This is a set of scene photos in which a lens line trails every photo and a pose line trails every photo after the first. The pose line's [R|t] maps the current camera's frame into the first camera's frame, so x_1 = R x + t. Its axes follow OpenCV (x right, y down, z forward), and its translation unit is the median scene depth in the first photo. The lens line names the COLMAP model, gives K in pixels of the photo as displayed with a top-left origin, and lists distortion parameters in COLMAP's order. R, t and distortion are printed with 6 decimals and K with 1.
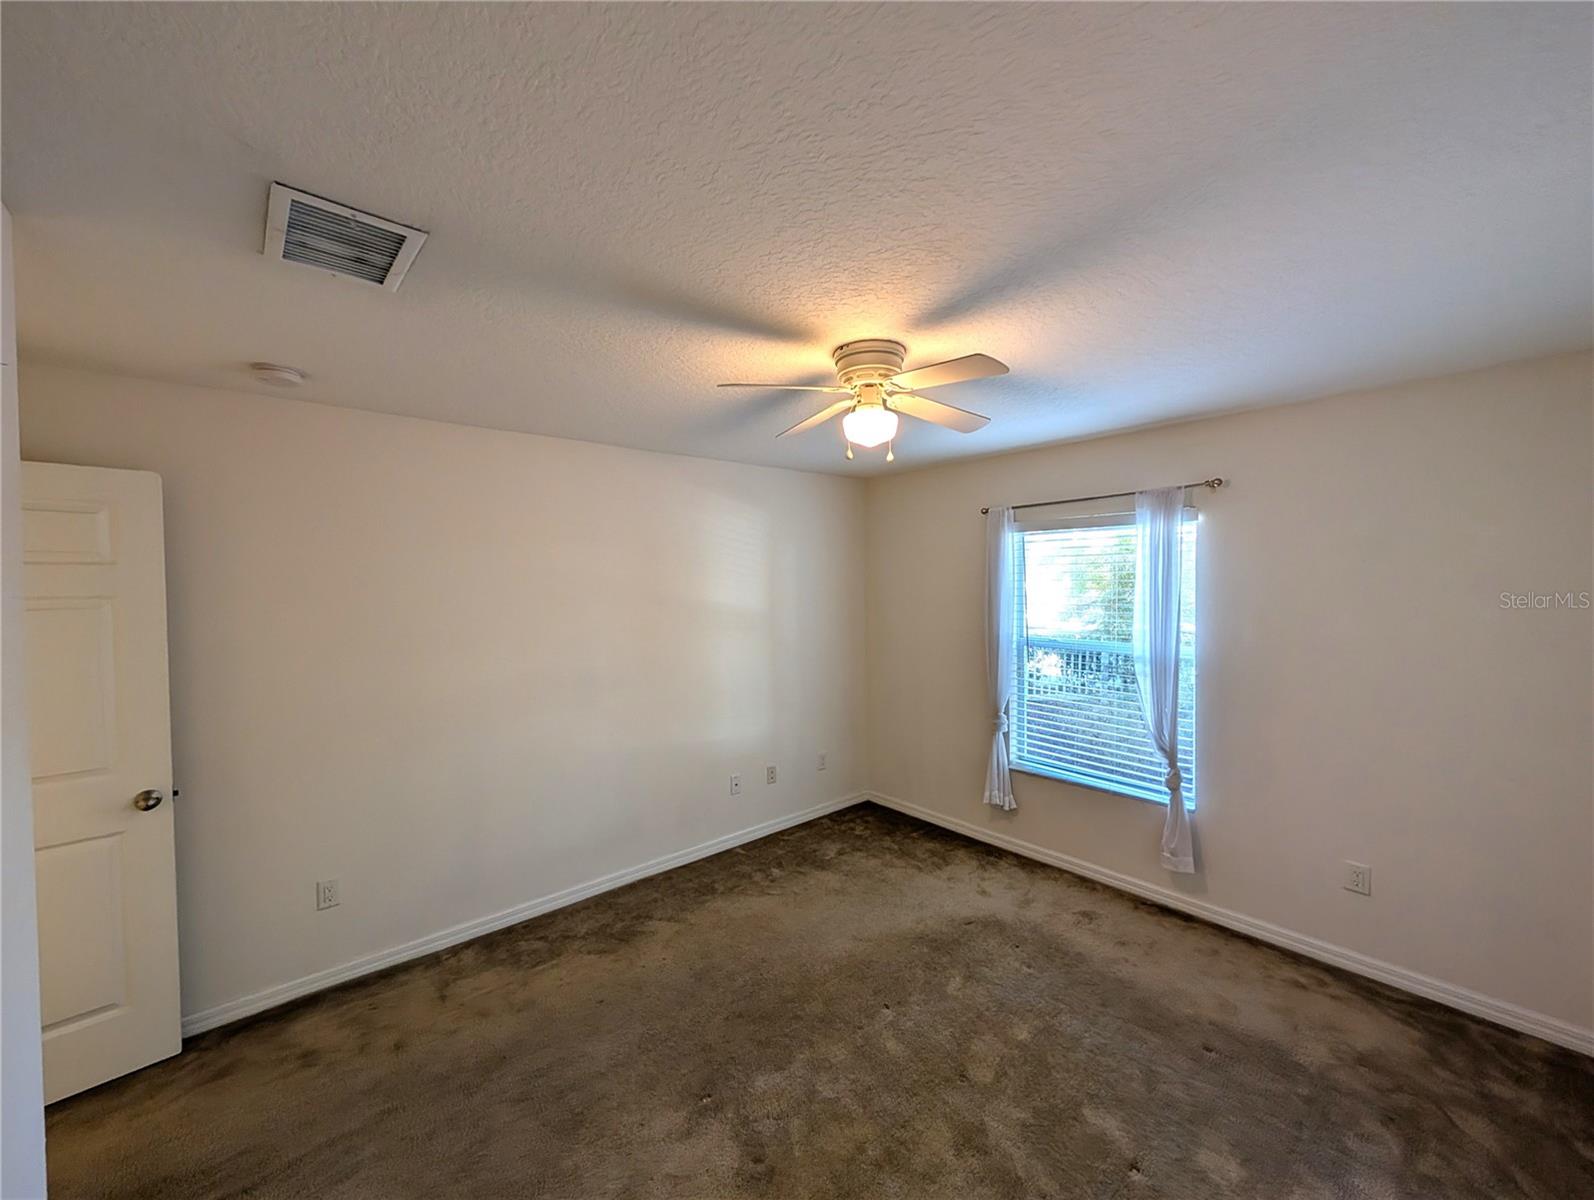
lens RADIAL K [[622.2, 0, 799.5], [0, 622.2, 595.6], [0, 0, 1]] dist [0.000797, 0.000126]
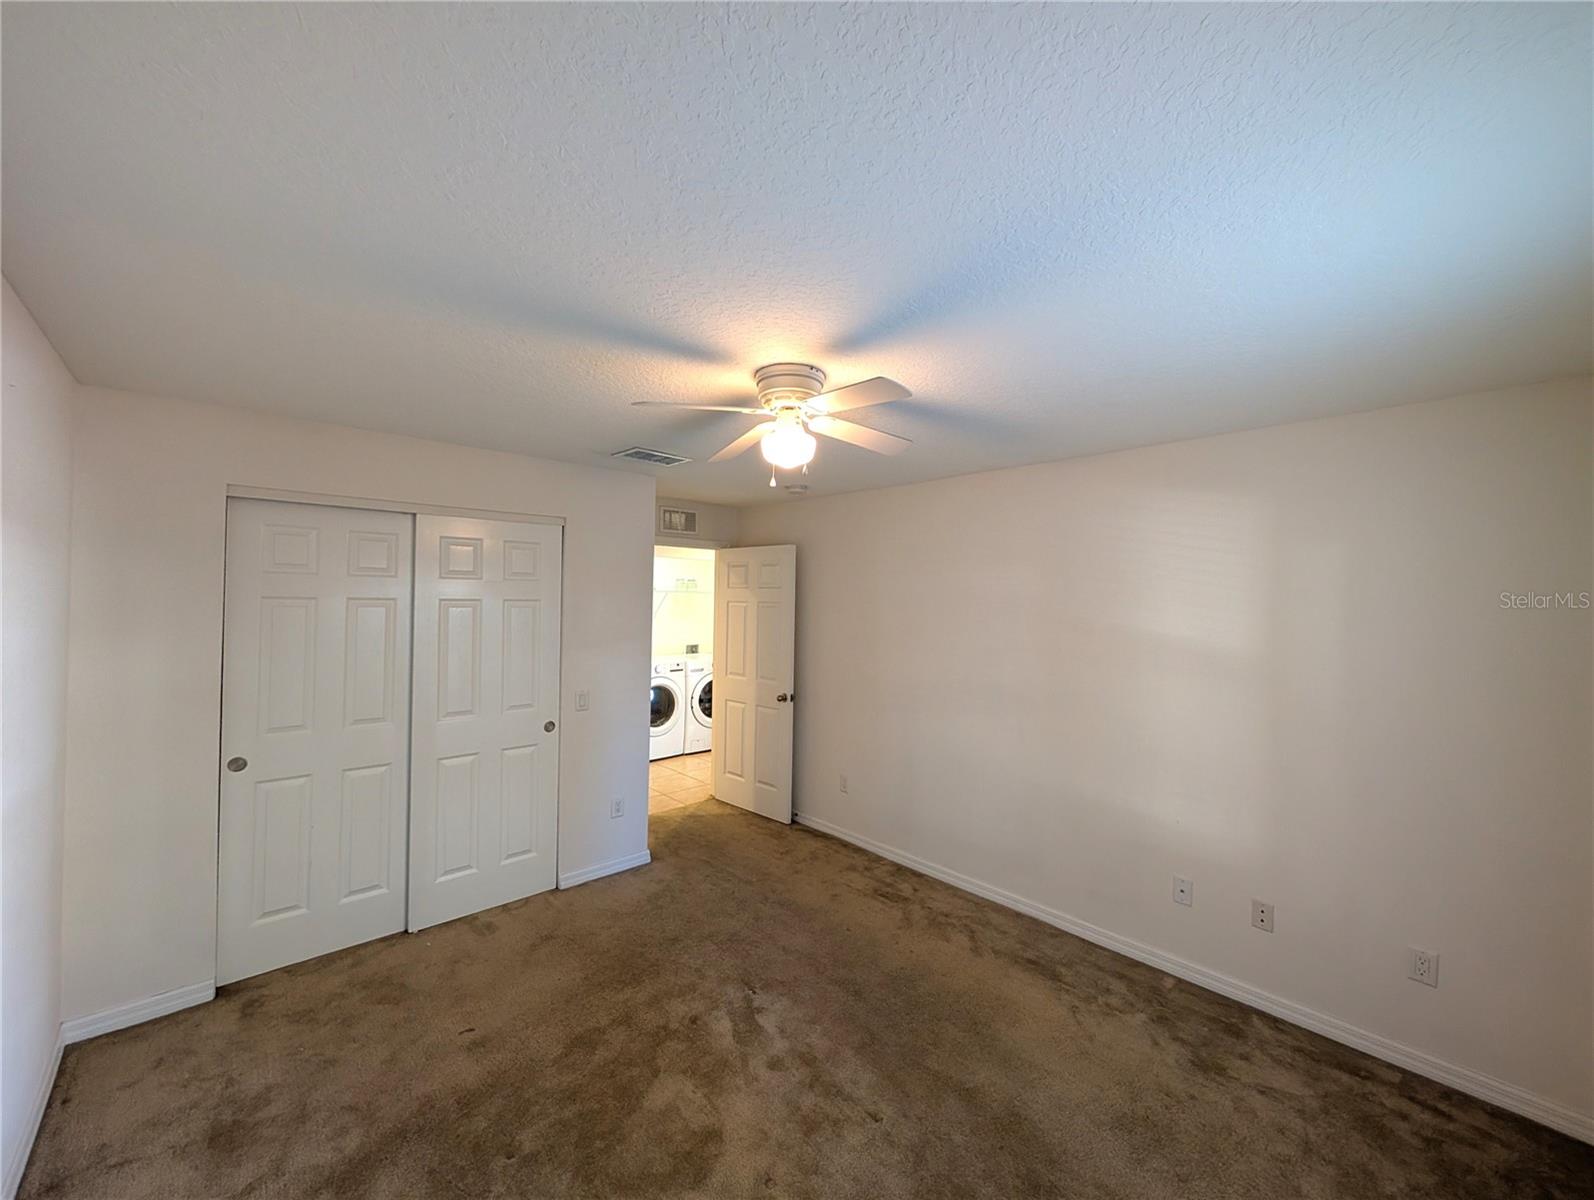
lens RADIAL K [[622.2, 0, 799.5], [0, 622.2, 595.6], [0, 0, 1]] dist [0.000797, 0.000126]
pose [[0.028109, 0.006246, -0.999585, 0.965543], [-0.039189, 0.999219, 0.005141, -0.033285], [0.998836, 0.039028, 0.028331, 0.855871]]
